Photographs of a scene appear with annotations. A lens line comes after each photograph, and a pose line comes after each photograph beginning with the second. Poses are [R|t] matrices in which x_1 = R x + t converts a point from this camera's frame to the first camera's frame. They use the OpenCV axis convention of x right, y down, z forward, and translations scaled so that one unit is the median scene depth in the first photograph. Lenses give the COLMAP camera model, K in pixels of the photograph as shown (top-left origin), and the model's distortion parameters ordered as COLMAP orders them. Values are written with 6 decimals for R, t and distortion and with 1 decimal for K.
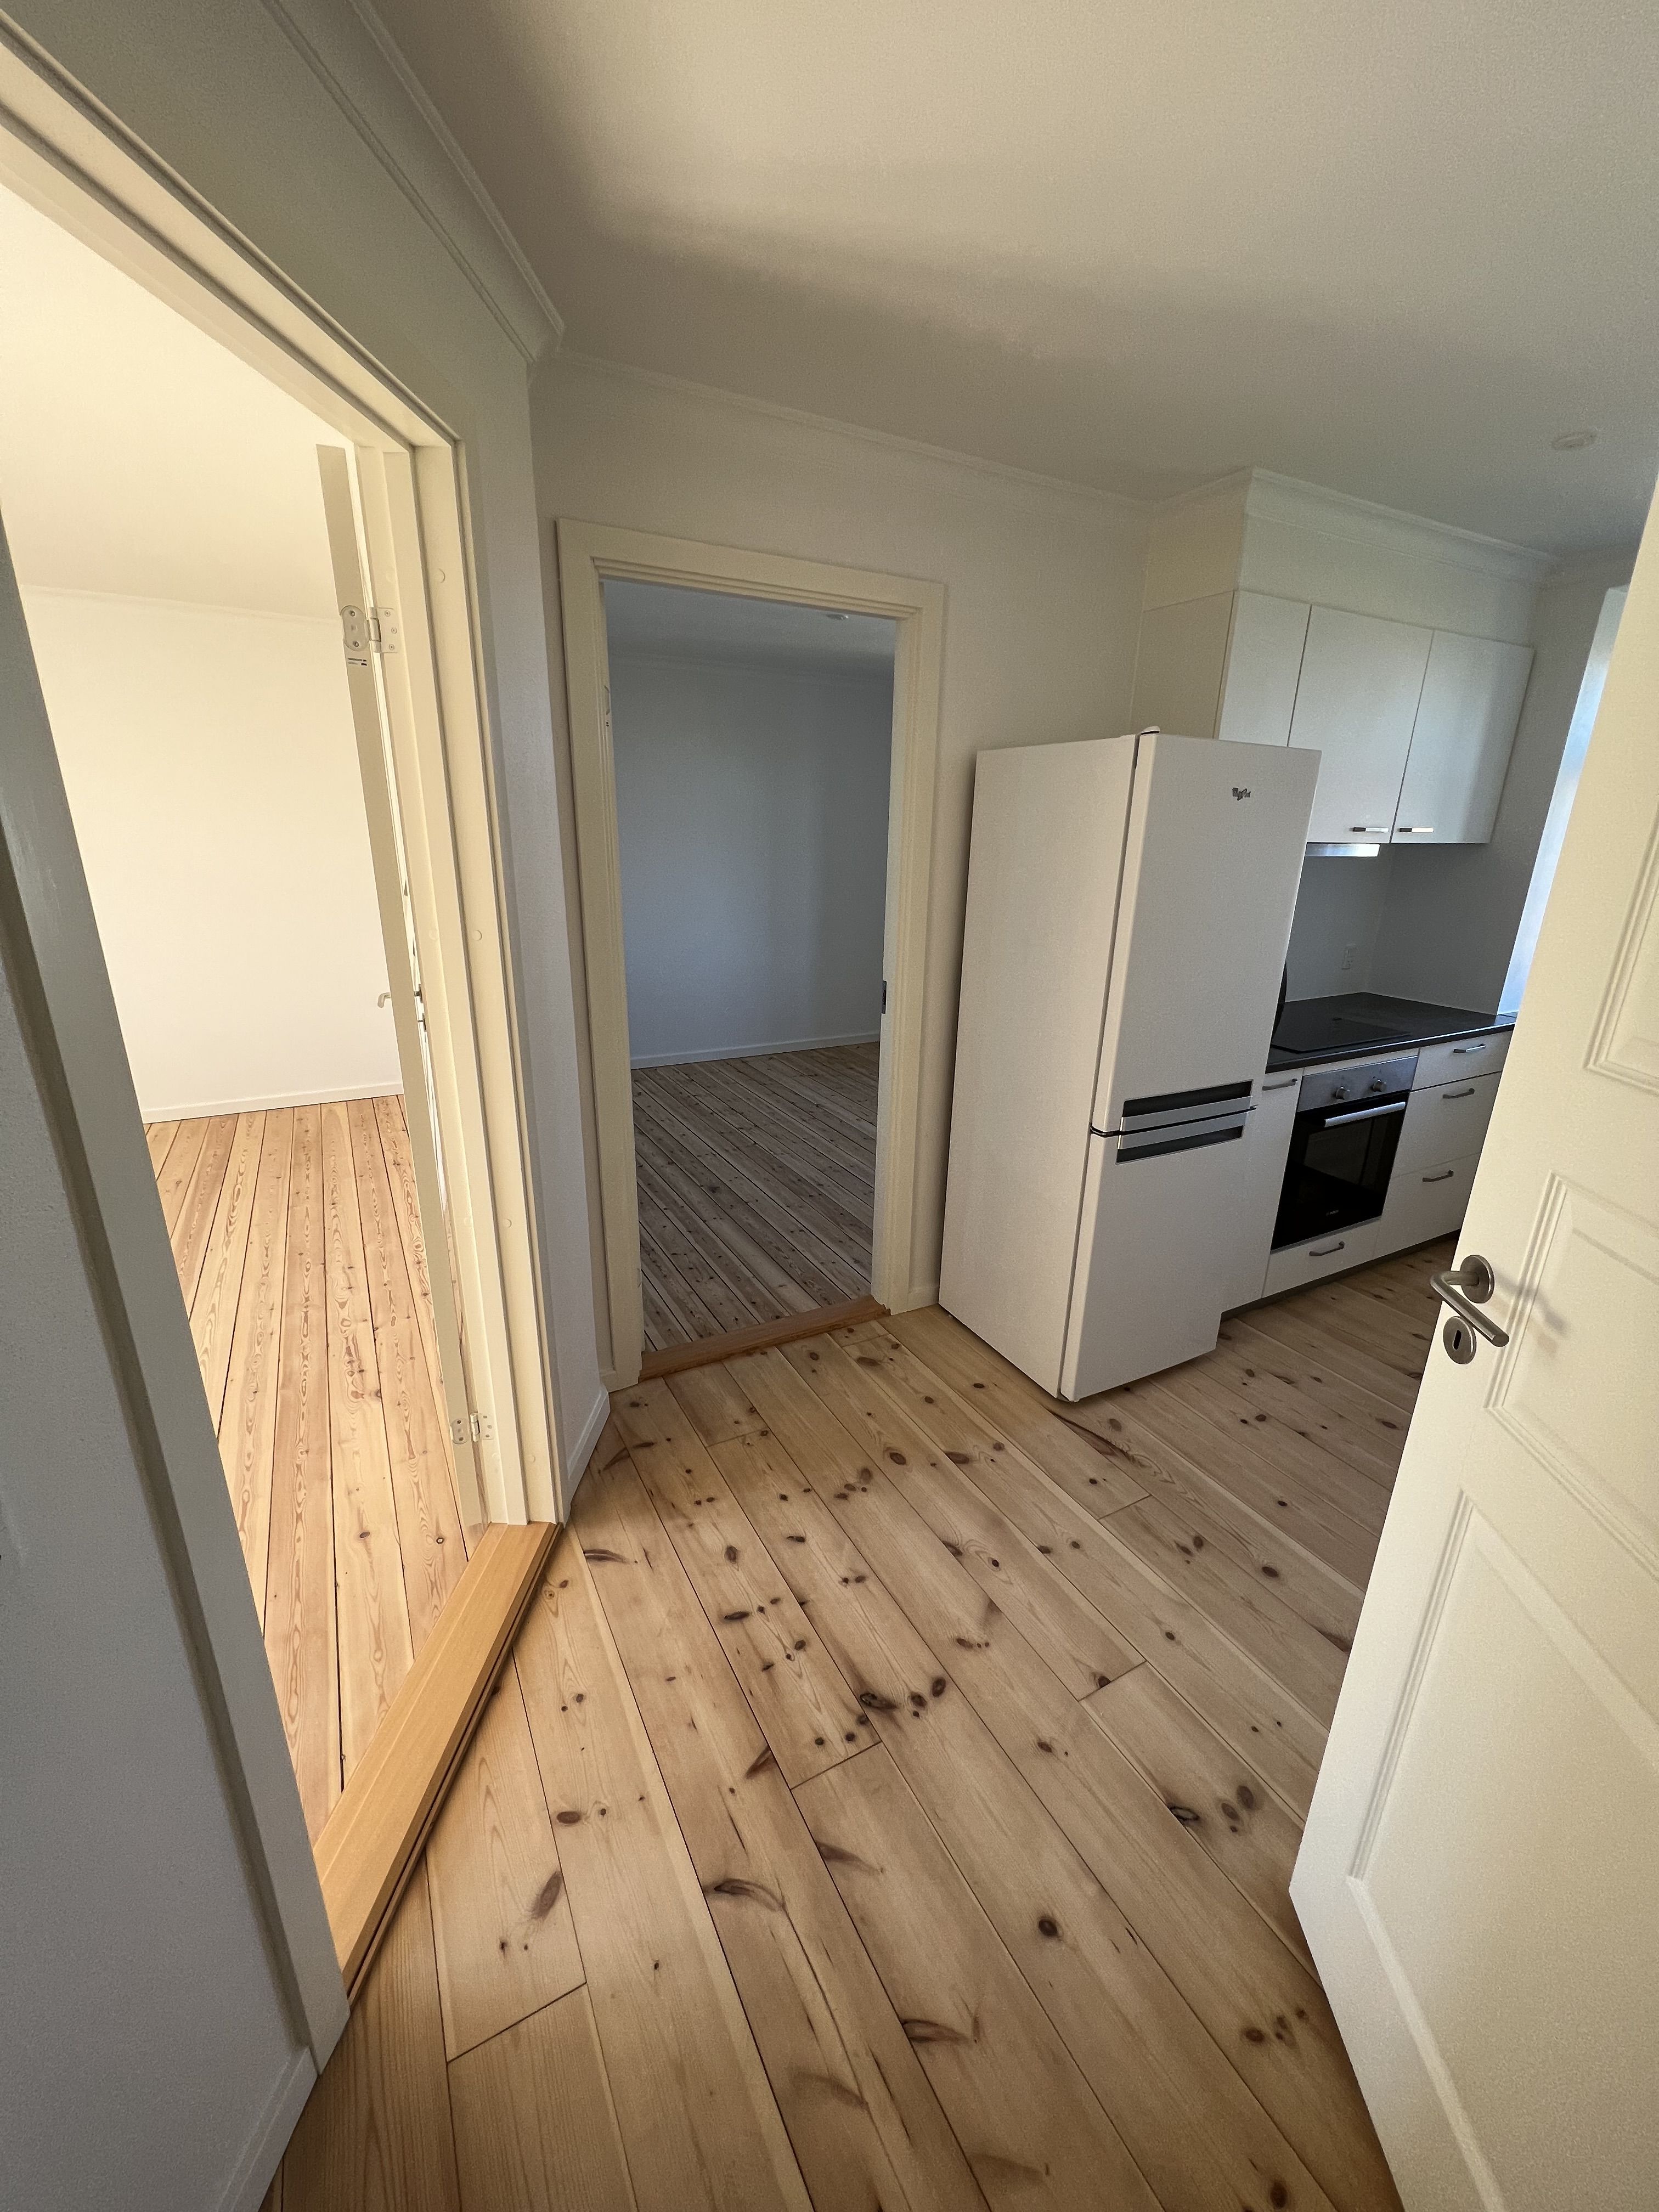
lens RADIAL K [[881.0, 0, 832.0], [0, 881.0, 1103.3], [0, 0, 1]] dist [-0.004075, 0.000885]
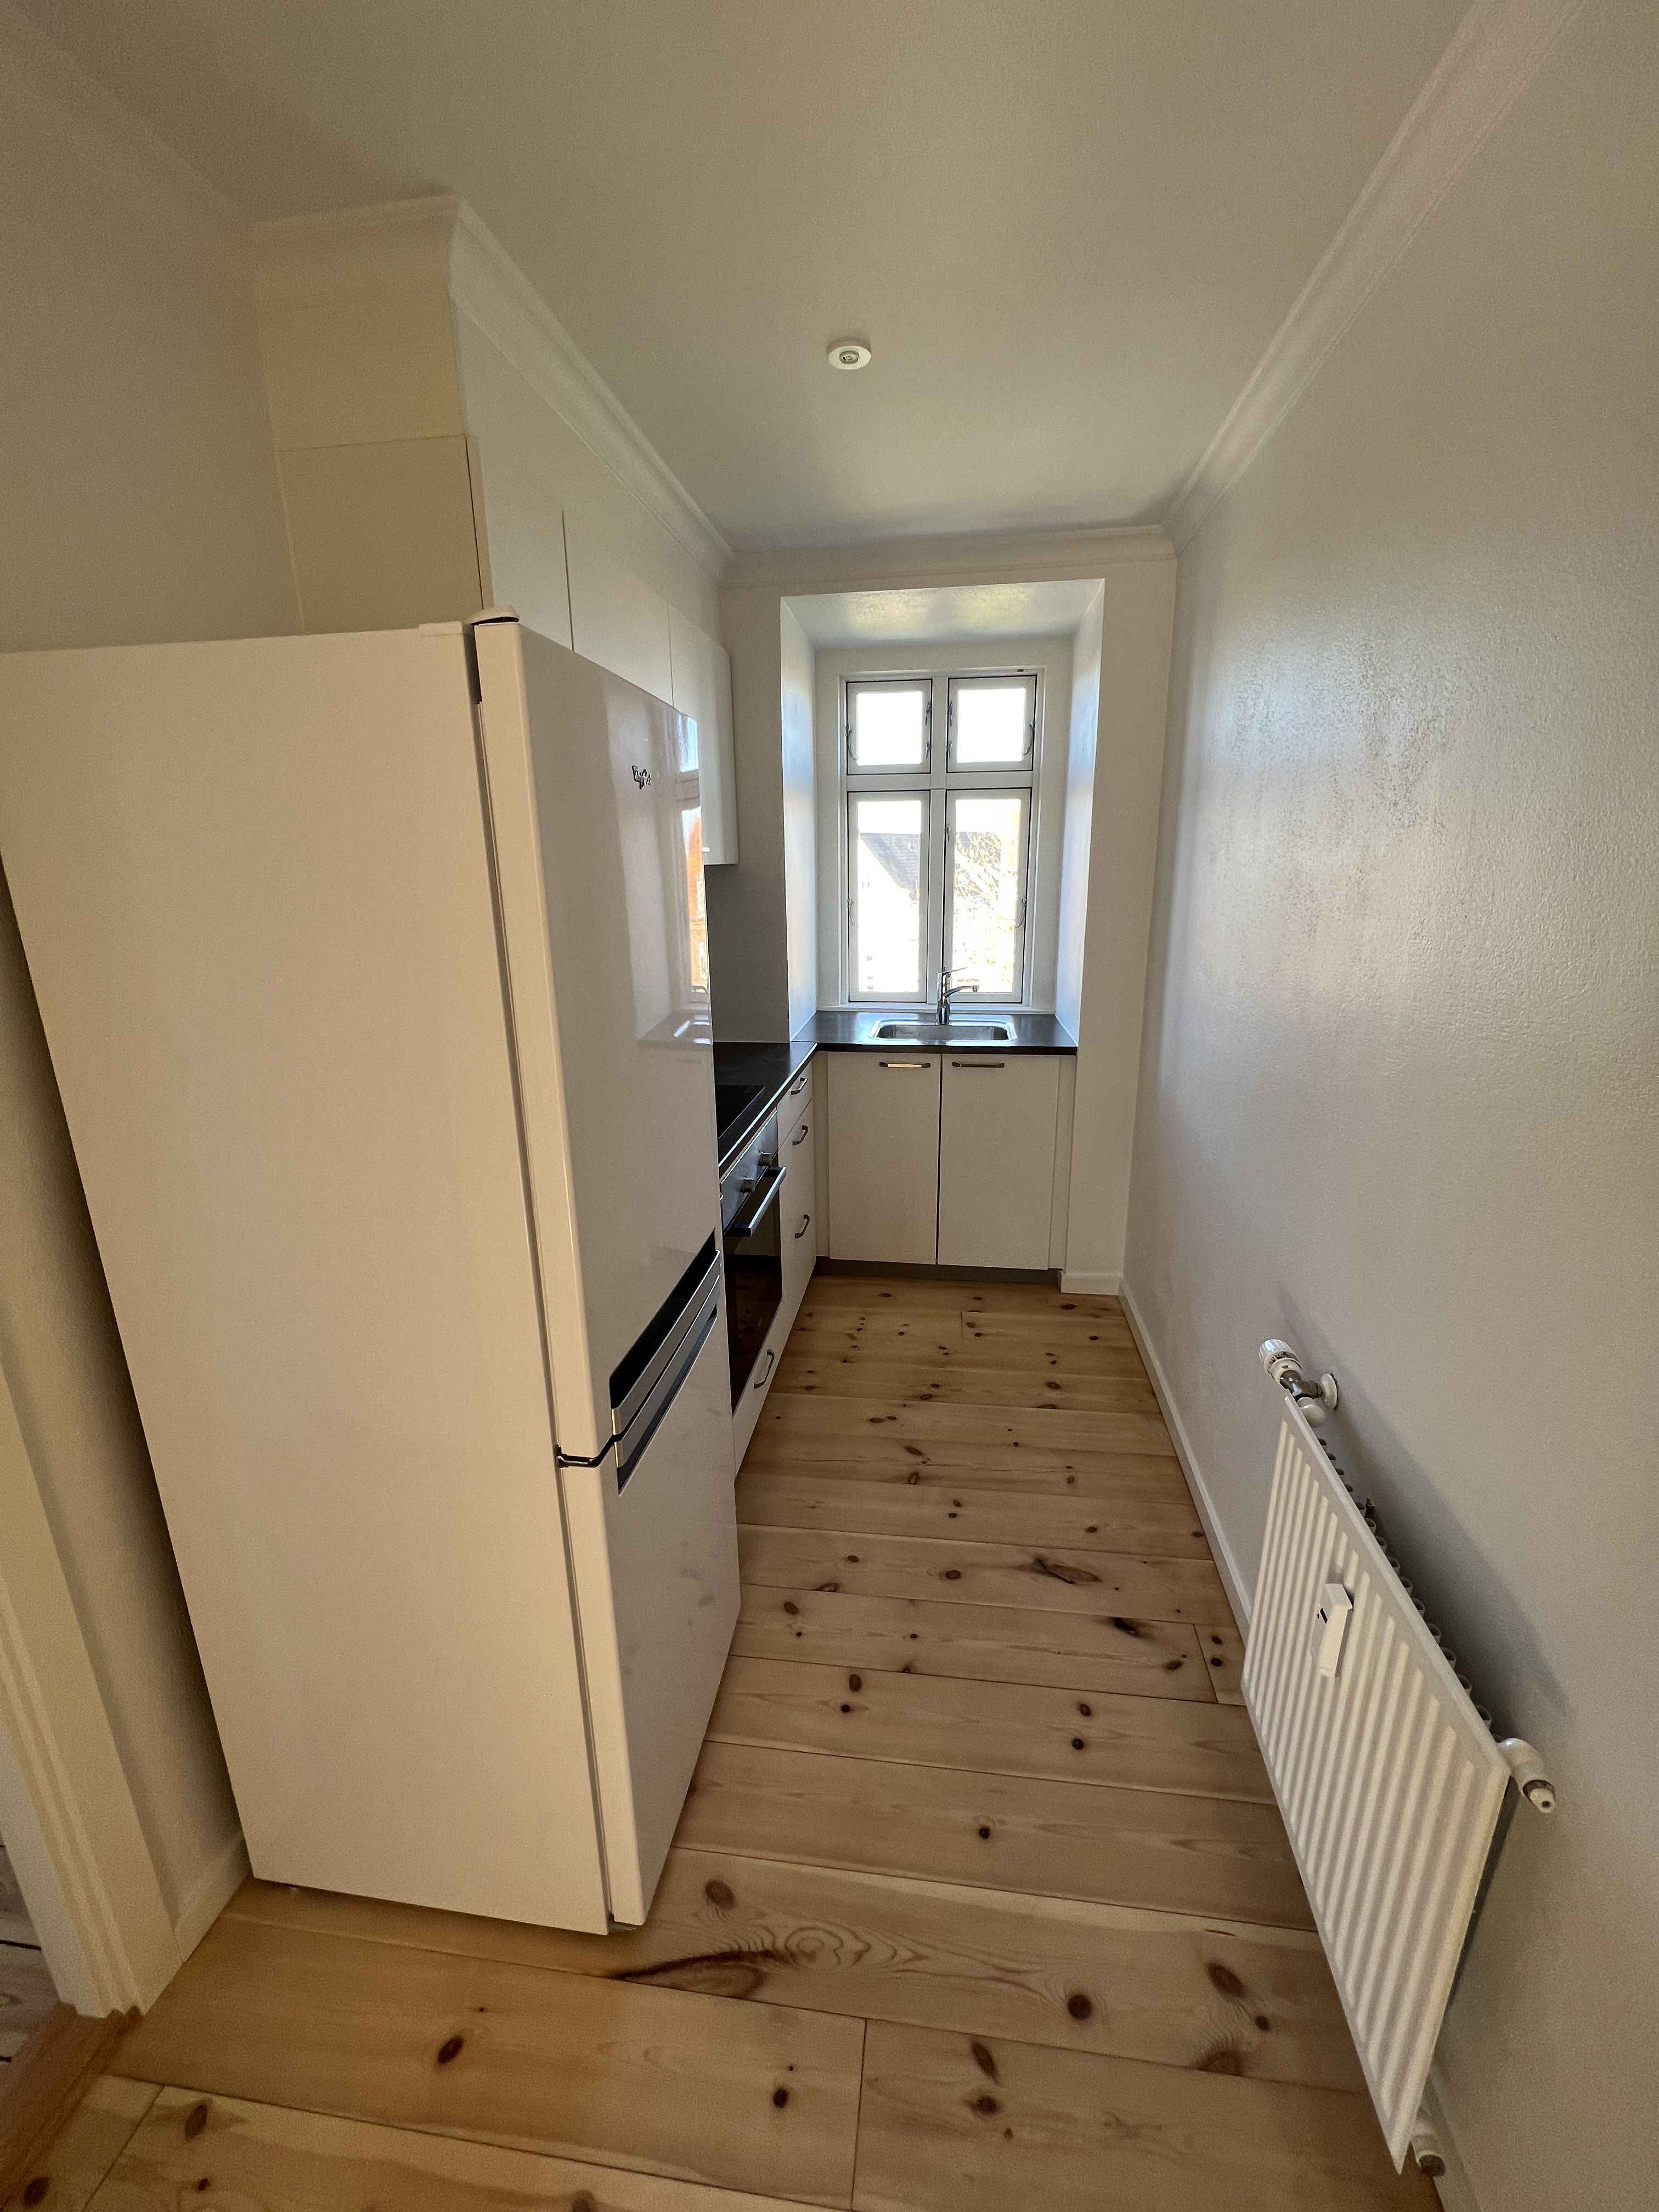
lens RADIAL K [[881.0, 0, 832.0], [0, 881.0, 1103.3], [0, 0, 1]] dist [-0.004075, 0.000885]
pose [[0.594848, -0.238499, 0.767642, 0.049712], [0.271792, 0.958401, 0.087153, -0.134073], [-0.756495, 0.156796, 0.634925, 0.463634]]
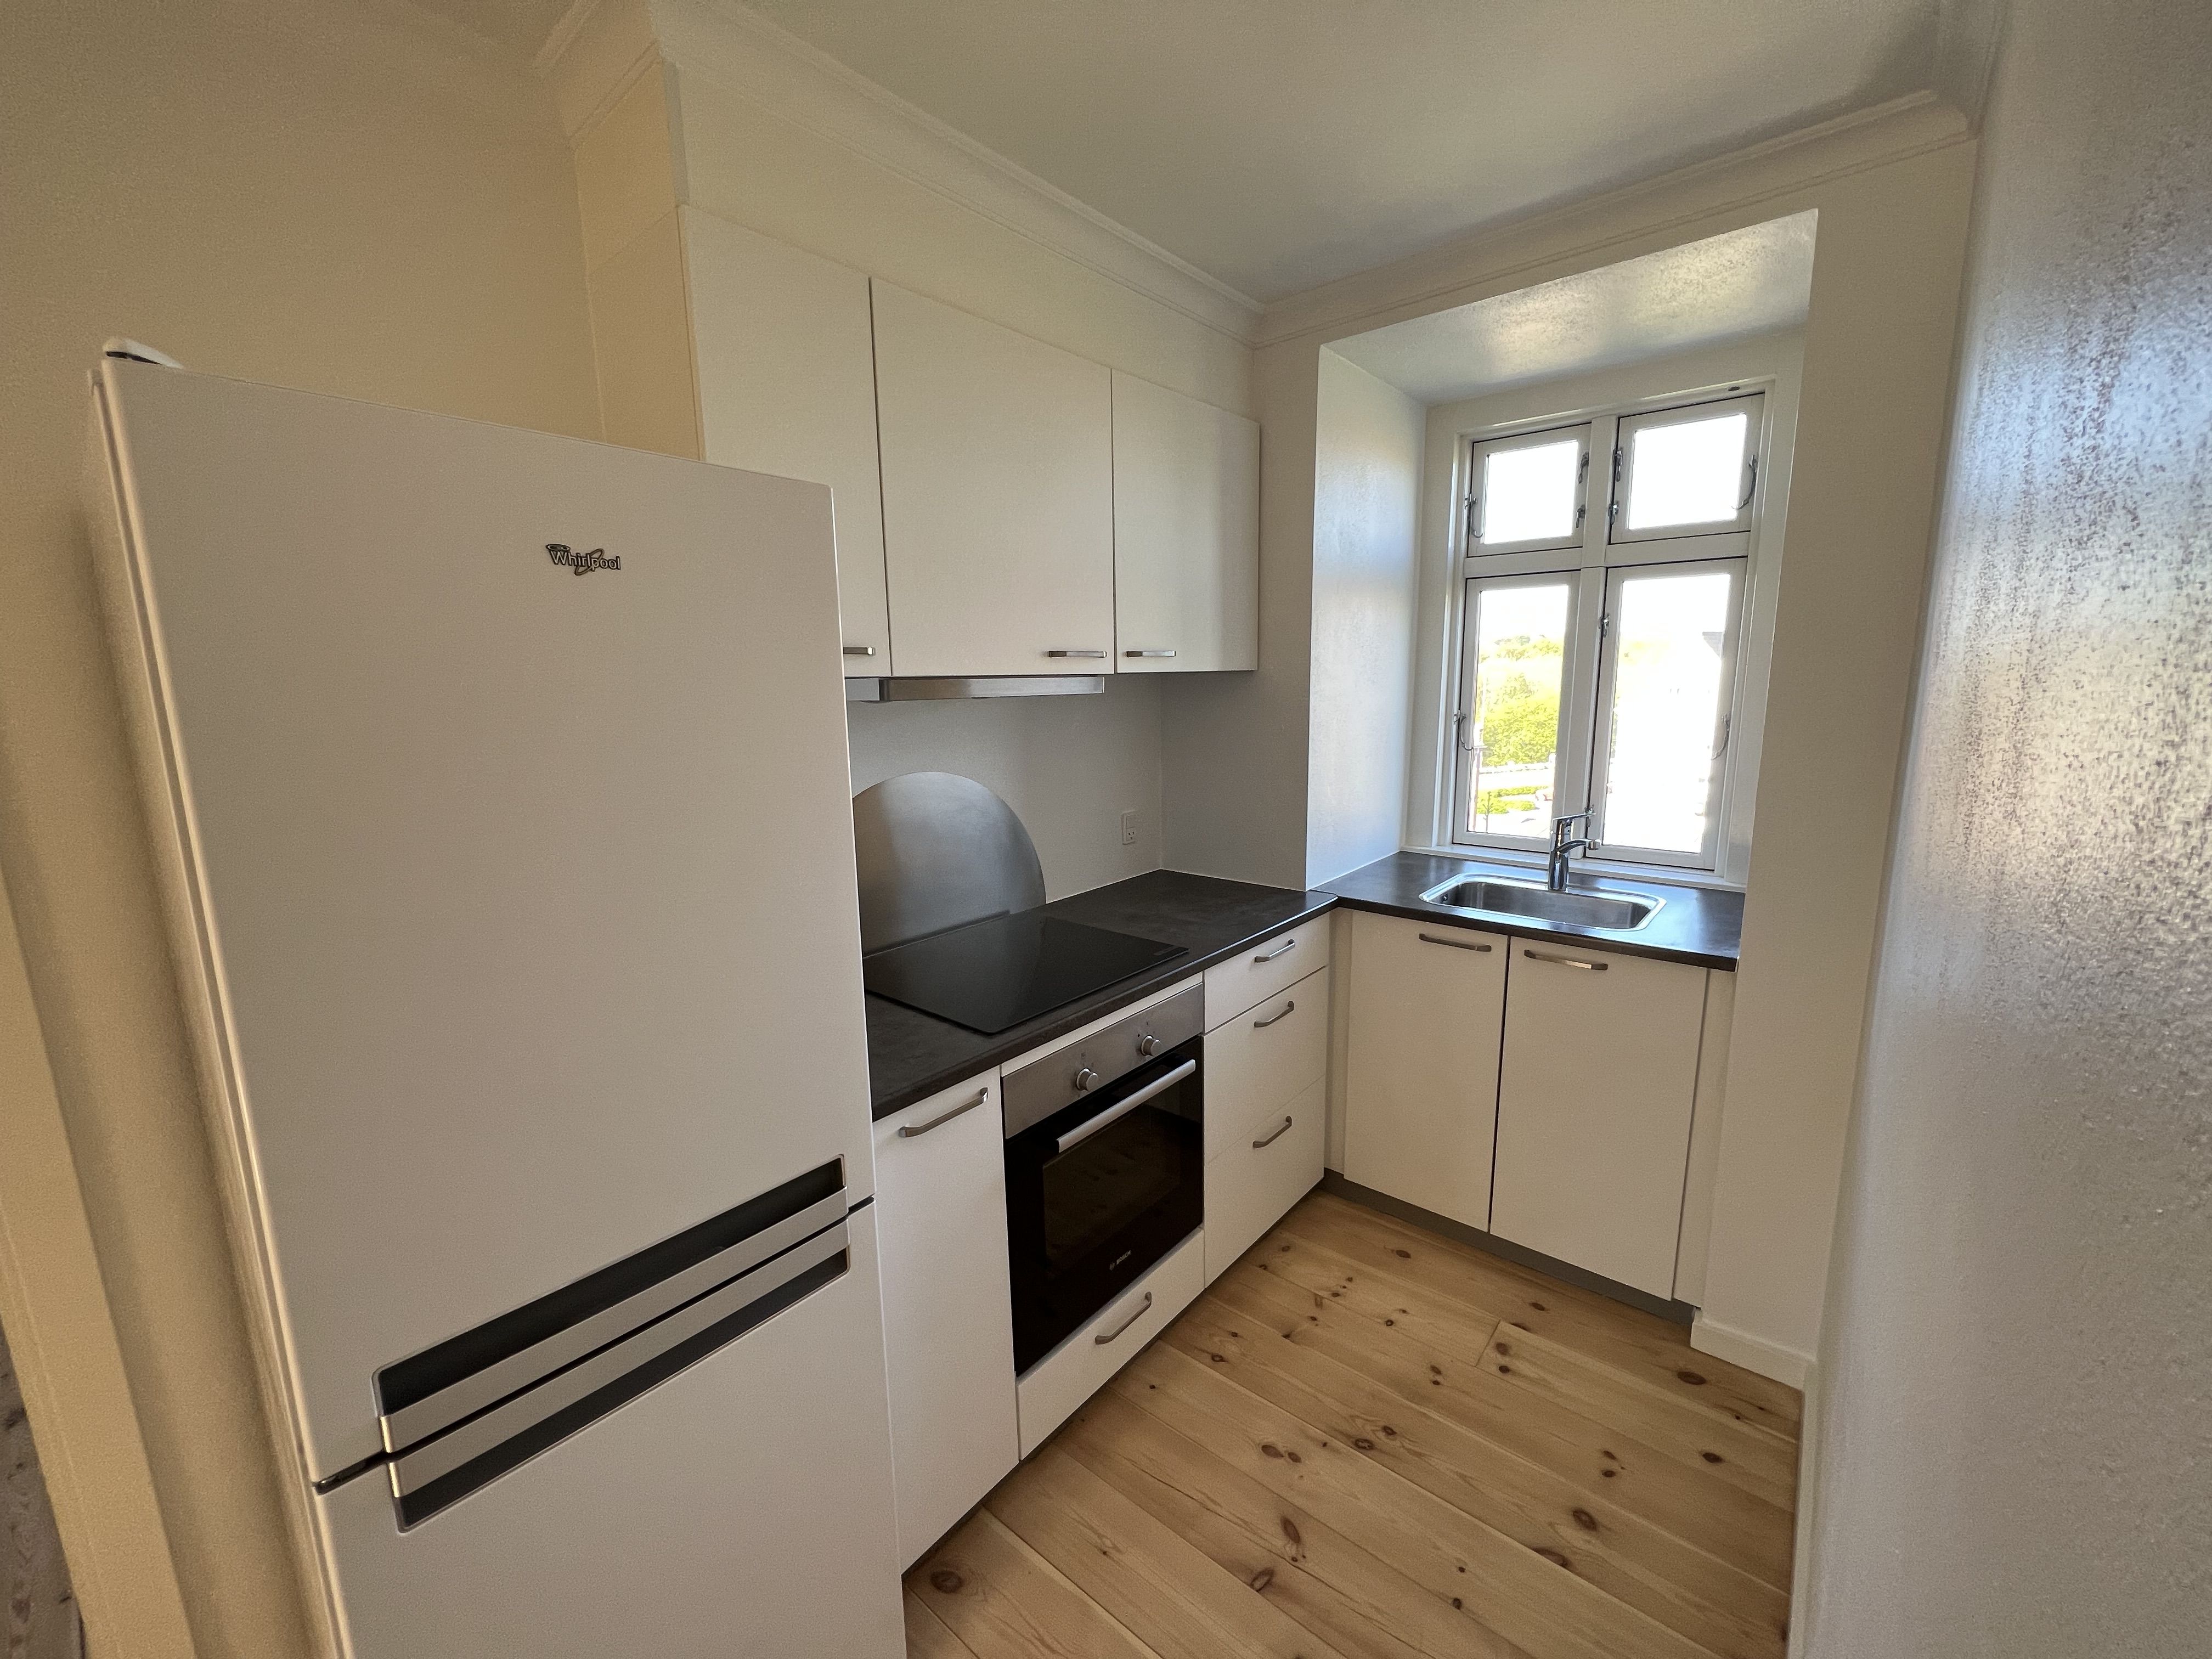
lens RADIAL K [[881.0, 0, 1104.3], [0, 881.0, 830.8], [0, 0, 1]] dist [-0.004075, 0.000885]
pose [[0.931555, -0.098065, 0.350126, 0.419847], [0.145343, 0.983095, -0.111354, -0.114866], [-0.333287, 0.154621, 0.930060, 0.436890]]
